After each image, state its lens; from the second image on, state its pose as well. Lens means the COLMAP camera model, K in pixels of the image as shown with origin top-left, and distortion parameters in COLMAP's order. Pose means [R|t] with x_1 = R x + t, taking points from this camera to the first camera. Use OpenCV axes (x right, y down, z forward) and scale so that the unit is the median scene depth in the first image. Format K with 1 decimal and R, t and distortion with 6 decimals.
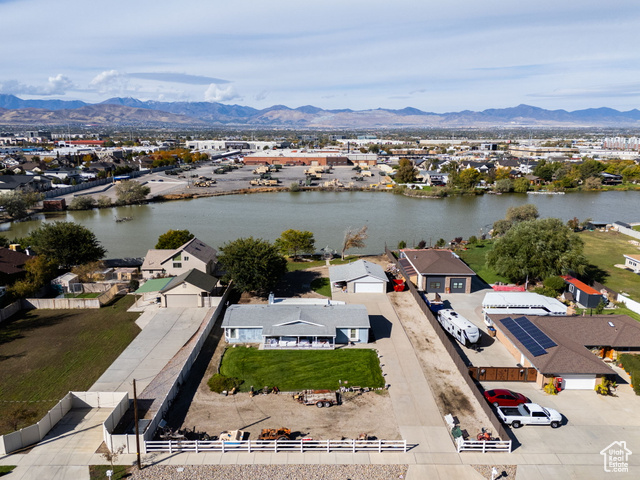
lens RADIAL K [[468.1, 0, 321.9], [0, 468.1, 245.1], [0, 0, 1]] dist [0.078405, -0.071345]
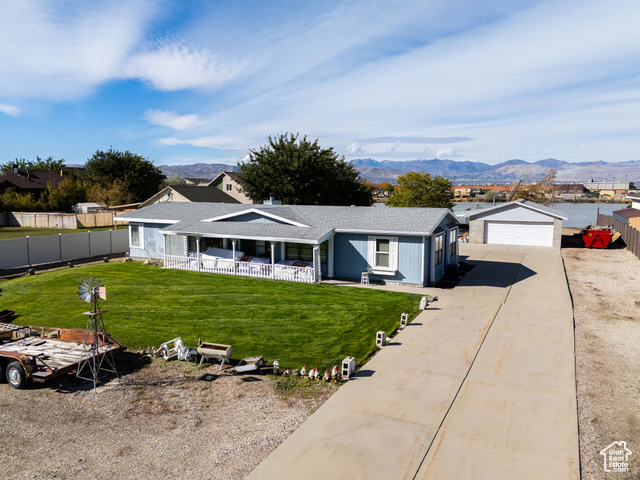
lens RADIAL K [[468.1, 0, 320.1], [0, 468.1, 238.0], [0, 0, 1]] dist [0.078405, -0.071345]
pose [[0.889200, 0.042126, -0.455575, 0.154866], [-0.102293, 0.988850, -0.108220, 0.183881], [0.445937, 0.142831, 0.883595, 0.555080]]
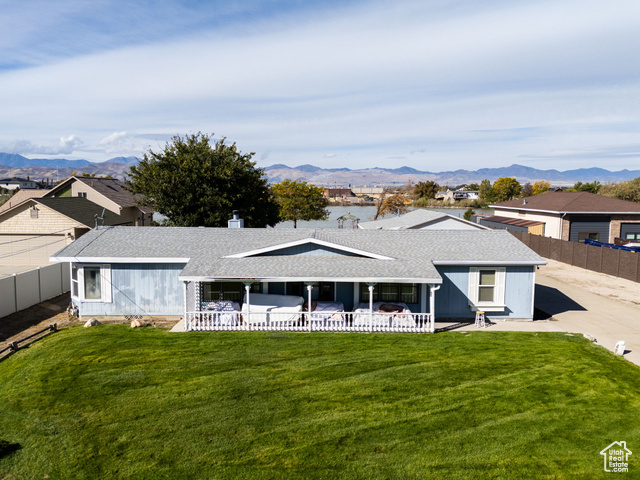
lens RADIAL K [[468.1, 0, 318.5], [0, 468.1, 241.3], [0, 0, 1]] dist [0.078405, -0.071345]
pose [[0.999992, -0.001234, -0.003758, -0.035116], [0.000740, 0.991699, -0.128576, 0.166113], [0.003885, 0.128572, 0.991693, 0.576345]]
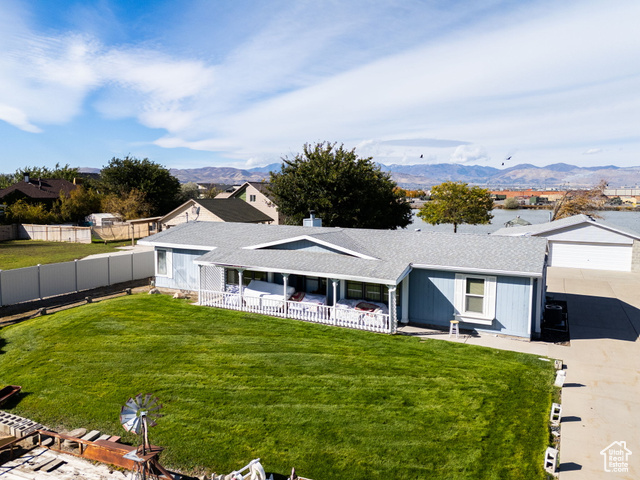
lens RADIAL K [[468.1, 0, 319.4], [0, 468.1, 237.1], [0, 0, 1]] dist [0.078405, -0.071345]
pose [[0.881000, 0.042840, -0.471173, 0.097615], [-0.109803, 0.987214, -0.115551, 0.164193], [0.460198, 0.153537, 0.874439, 0.586672]]
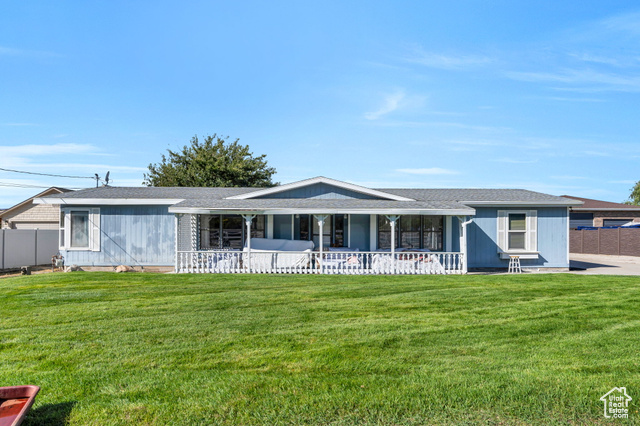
lens RADIAL K [[386.7, 0, 321.3], [0, 386.7, 233.9], [0, 0, 1]] dist [-0.005983, 0.002288]
pose [[0.999953, -0.008178, -0.005265, -0.039518], [0.006721, 0.972296, -0.233655, 0.201890], [0.007030, 0.233608, 0.972305, 0.650696]]
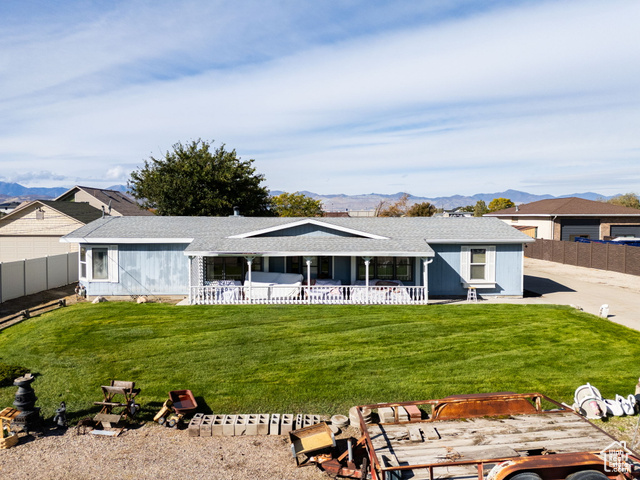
lens RADIAL K [[468.1, 0, 318.8], [0, 468.1, 245.7], [0, 0, 1]] dist [0.078405, -0.071345]
pose [[0.999952, -0.009593, 0.002200, -0.035630], [0.009830, 0.984582, -0.174645, 0.192874], [-0.000490, 0.174658, 0.984629, 0.568634]]
